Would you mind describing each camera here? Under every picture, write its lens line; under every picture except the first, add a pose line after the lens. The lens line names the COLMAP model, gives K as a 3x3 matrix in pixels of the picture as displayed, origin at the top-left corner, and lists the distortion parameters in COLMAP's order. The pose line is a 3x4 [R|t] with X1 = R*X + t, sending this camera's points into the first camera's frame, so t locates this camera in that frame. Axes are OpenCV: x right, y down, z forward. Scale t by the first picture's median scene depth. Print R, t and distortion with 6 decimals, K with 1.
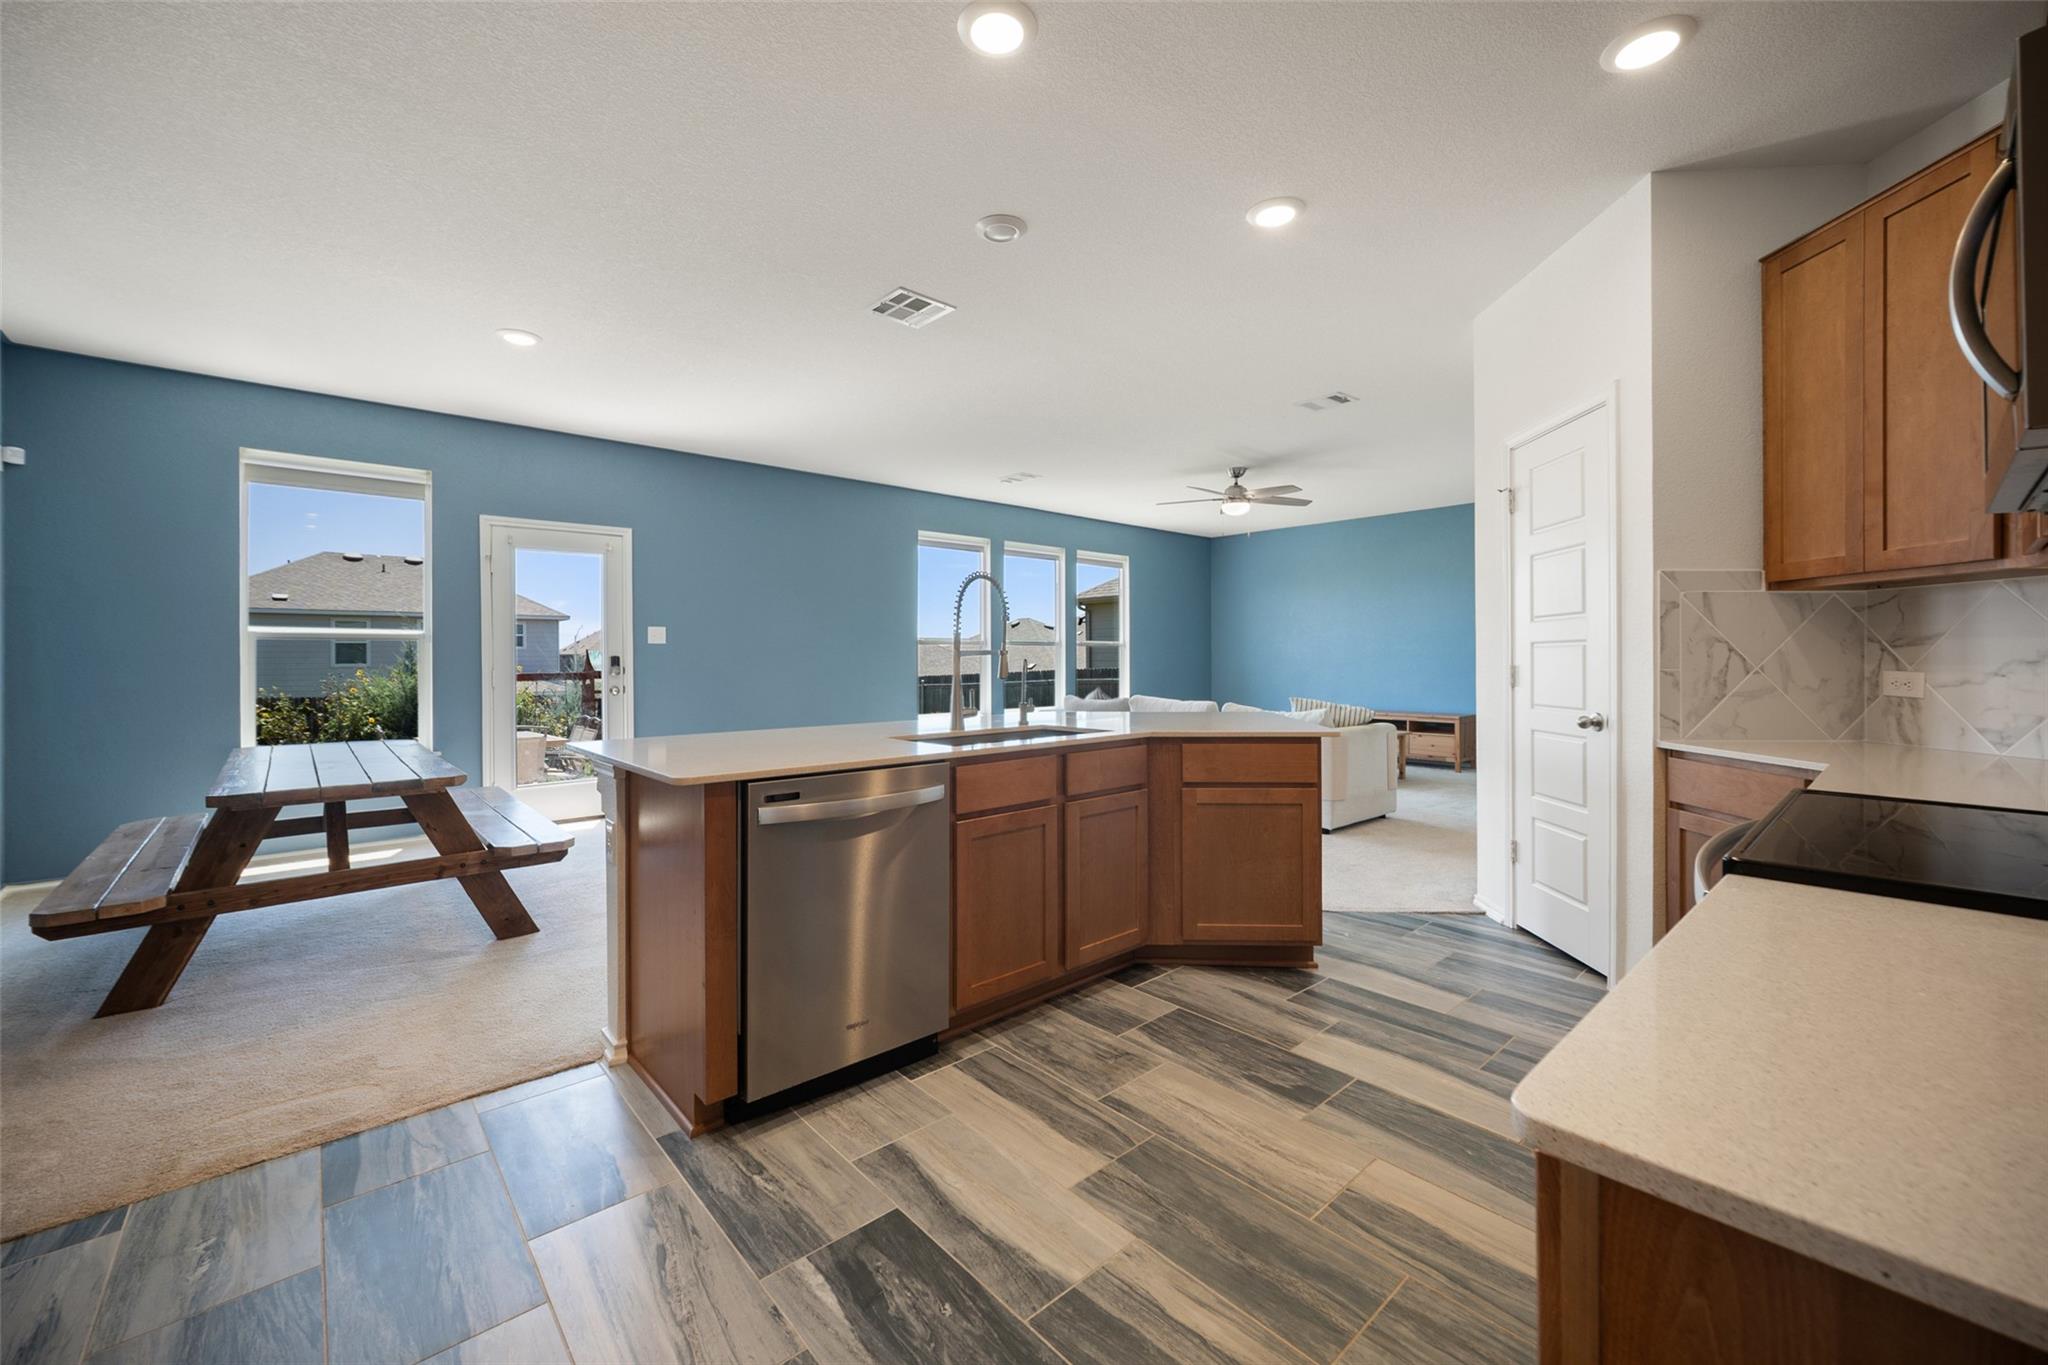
lens RADIAL K [[813.3, 0, 1024.0], [0, 813.3, 655.3], [0, 0, 1]] dist [-0.001305, -0.000508]
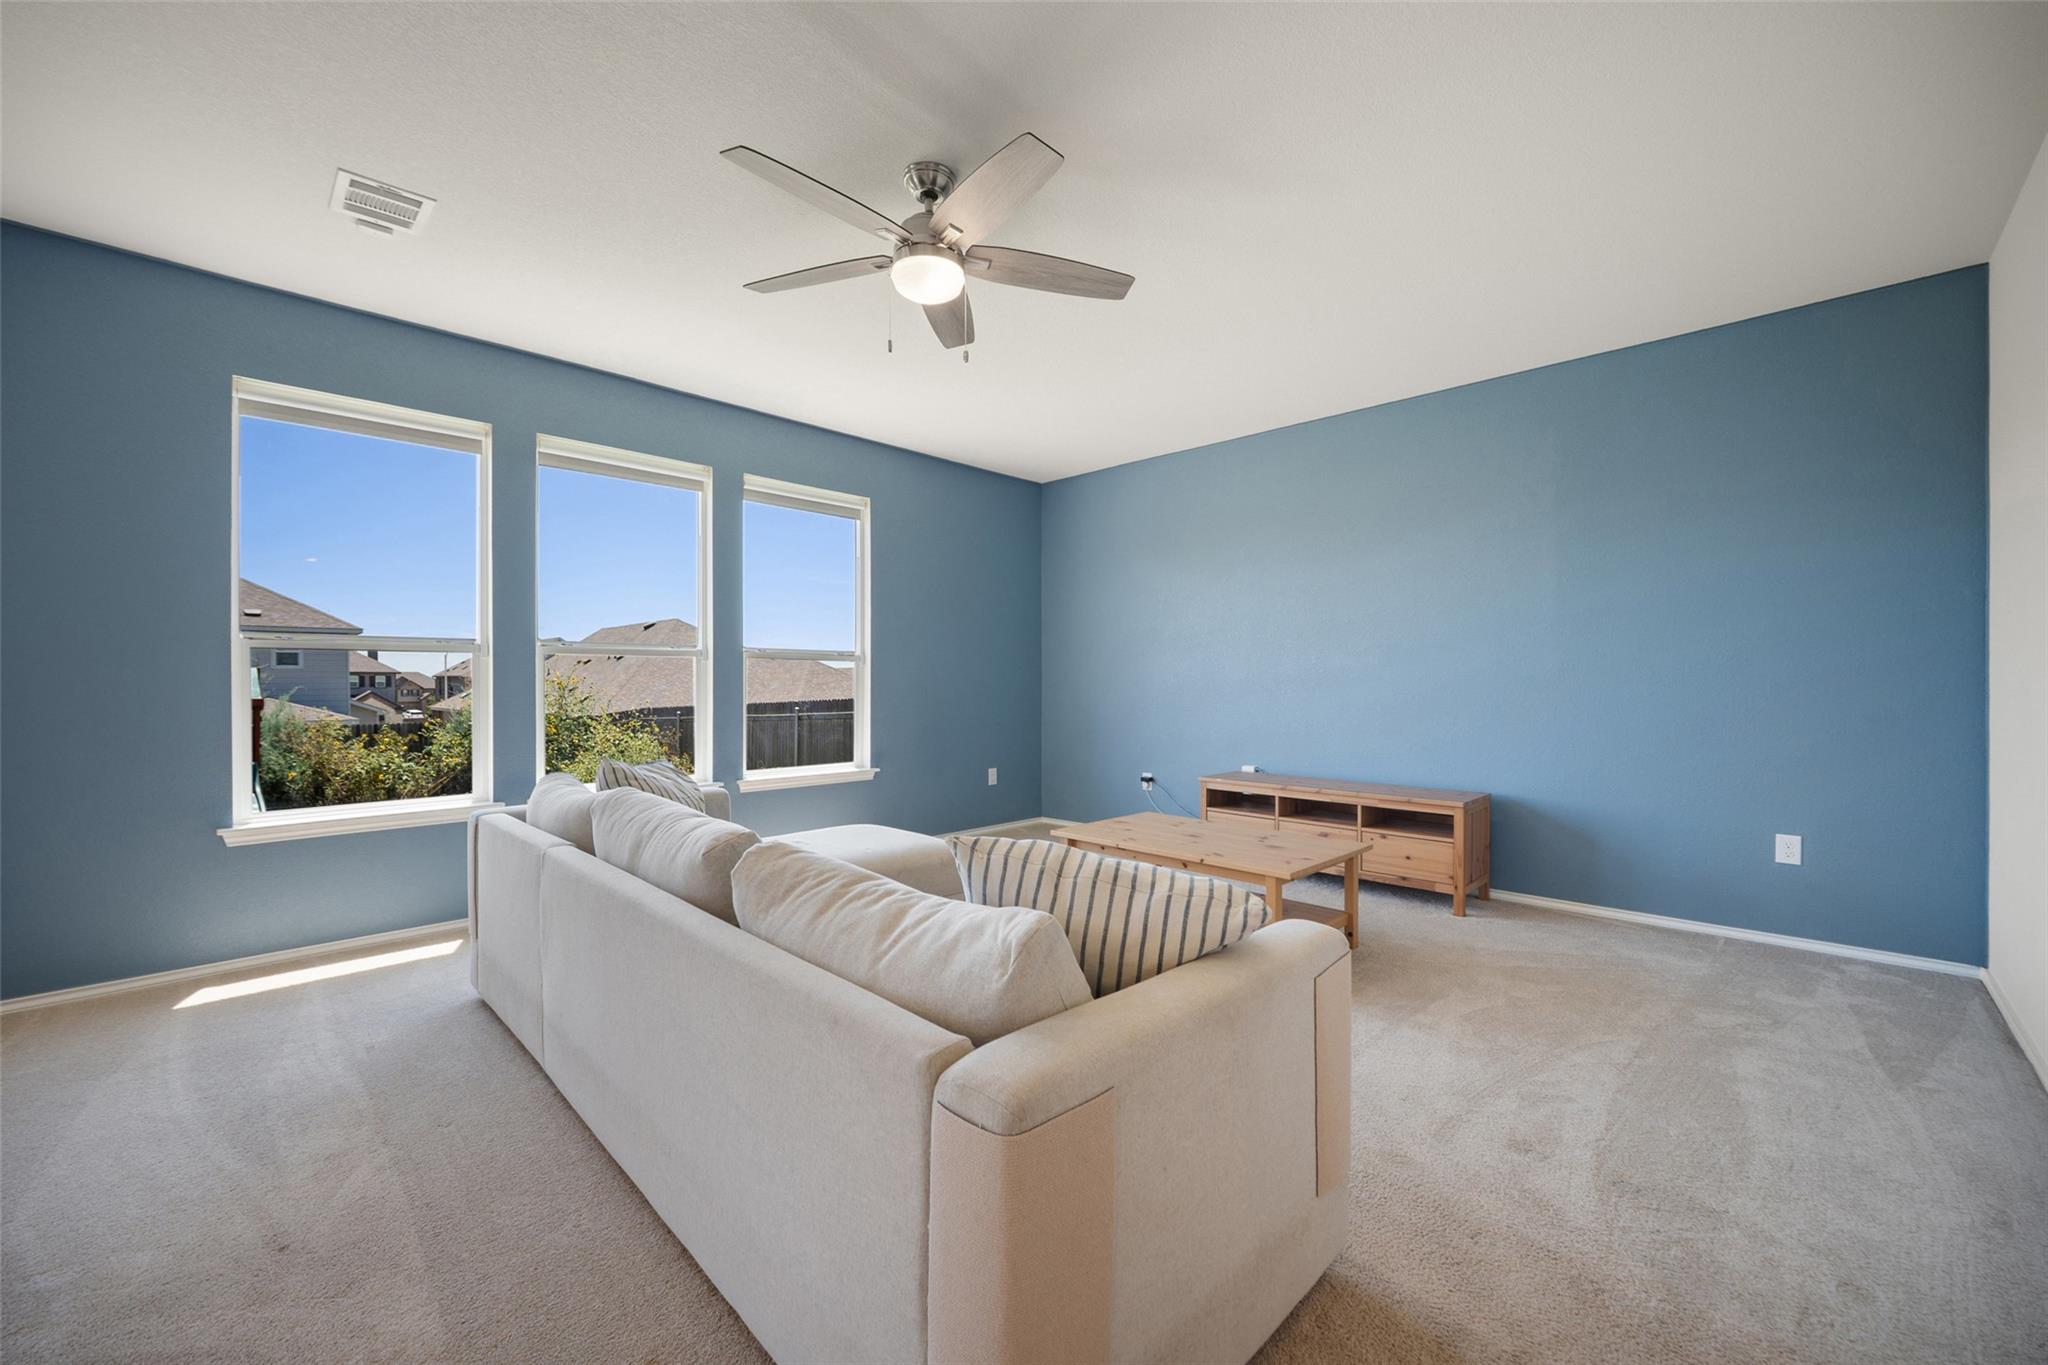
lens RADIAL K [[804.1, 0, 1022.0], [0, 804.1, 679.8], [0, 0, 1]] dist [-0.000010, -0.000333]
pose [[0.997968, 0.002749, 0.063664, 0.653473], [-0.002857, 0.999995, 0.001602, 0.004342], [-0.063659, -0.001781, 0.997970, 1.459415]]
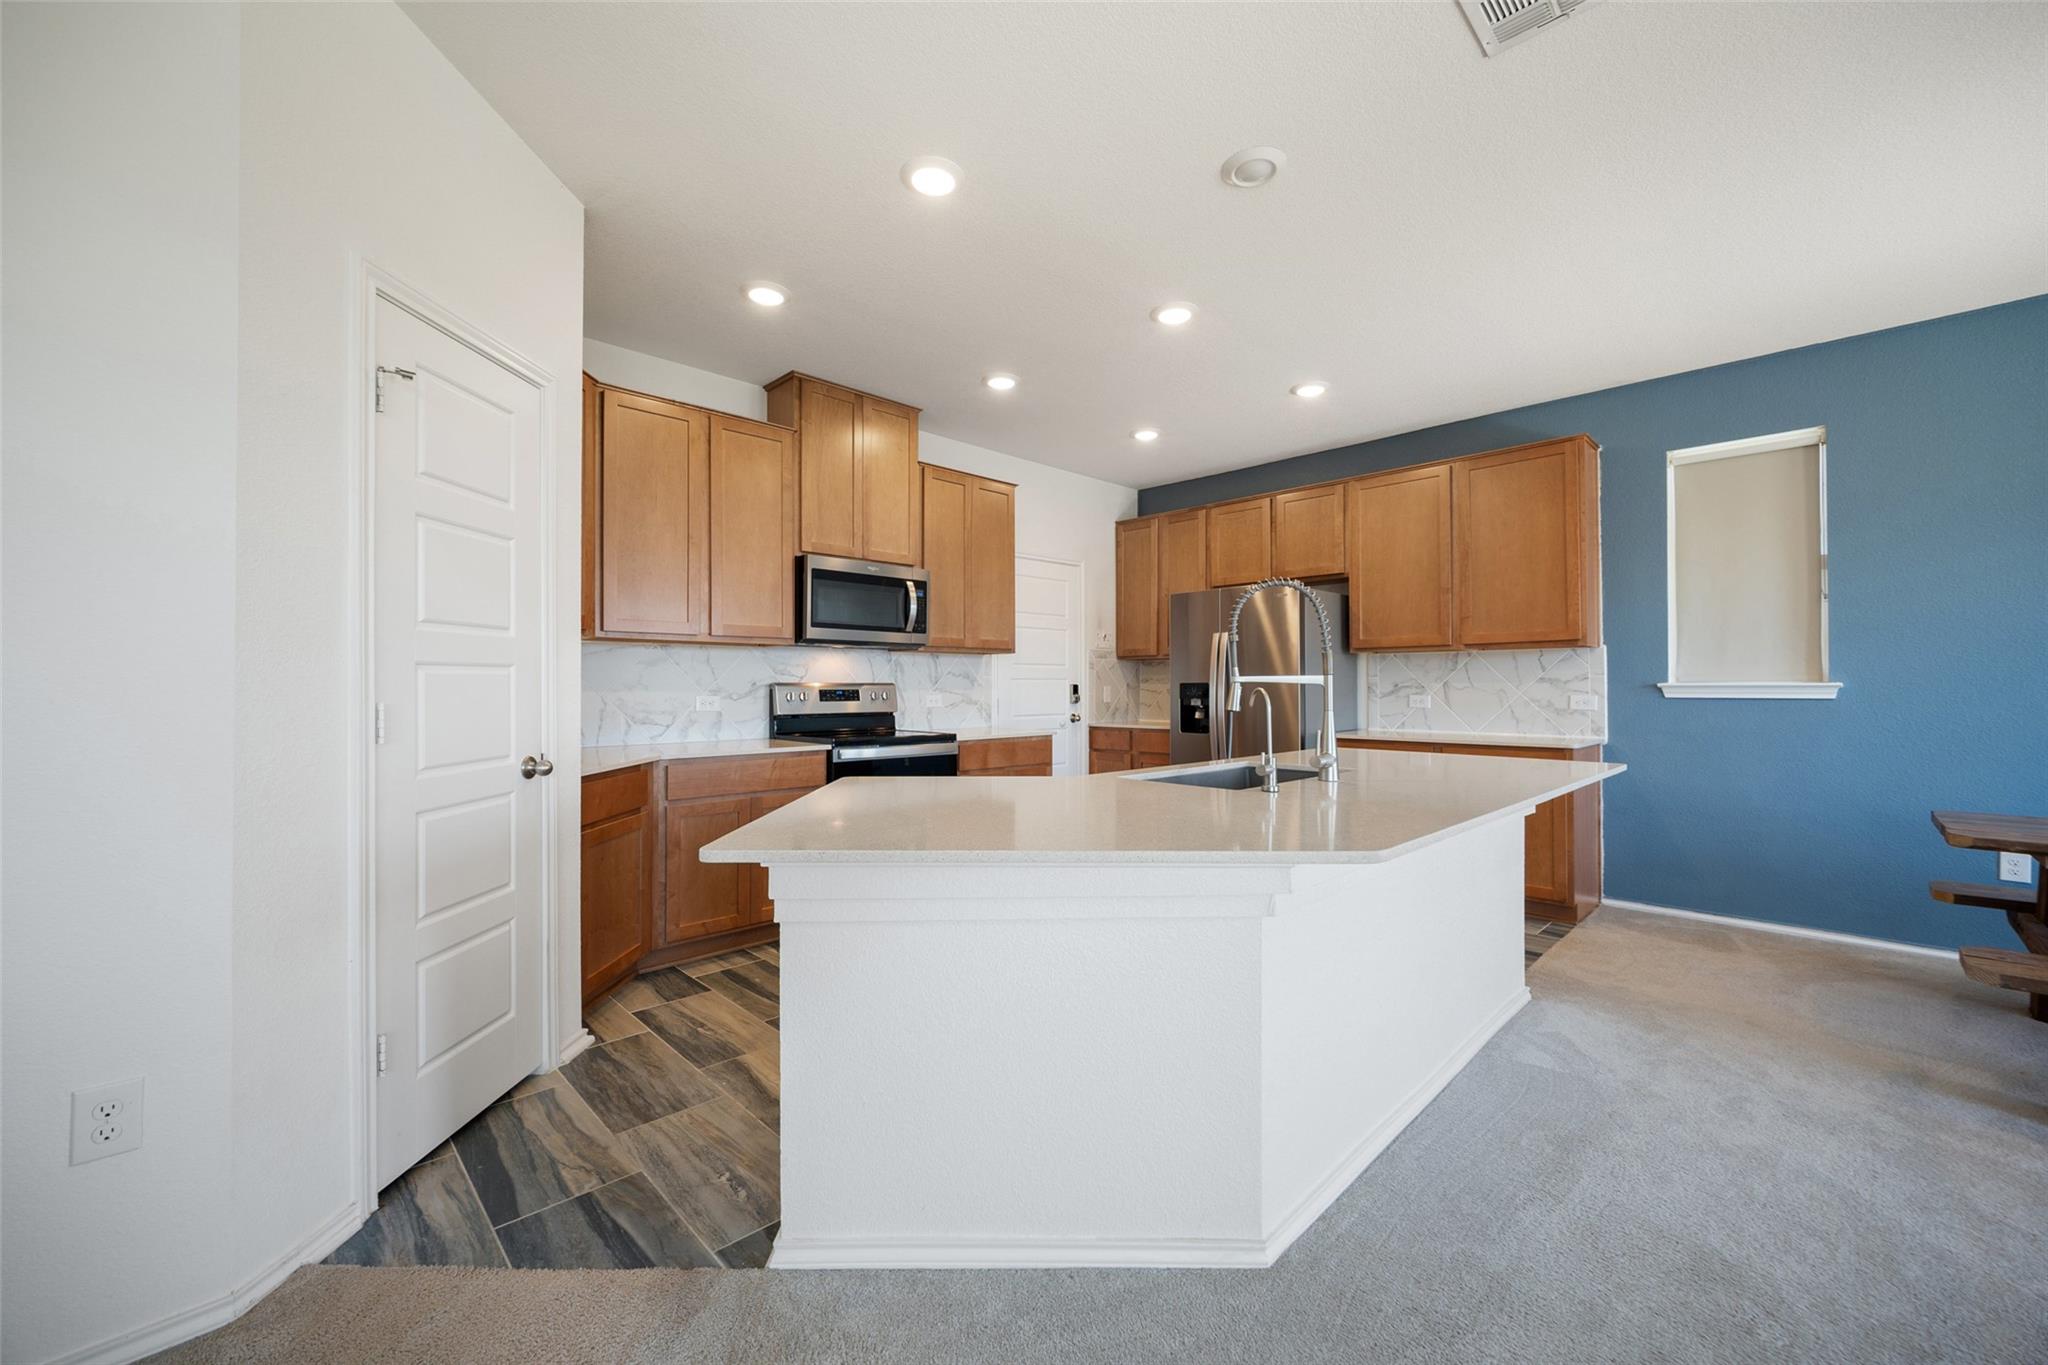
lens RADIAL K [[798.1, 0, 1028.9], [0, 798.1, 684.0], [0, 0, 1]] dist [0.000347, -0.000202]
pose [[-0.998643, 0.003506, -0.051966, 0.246106], [0.003746, 0.999983, -0.004523, 0.003714], [0.051949, -0.004712, -0.998639, 1.807500]]
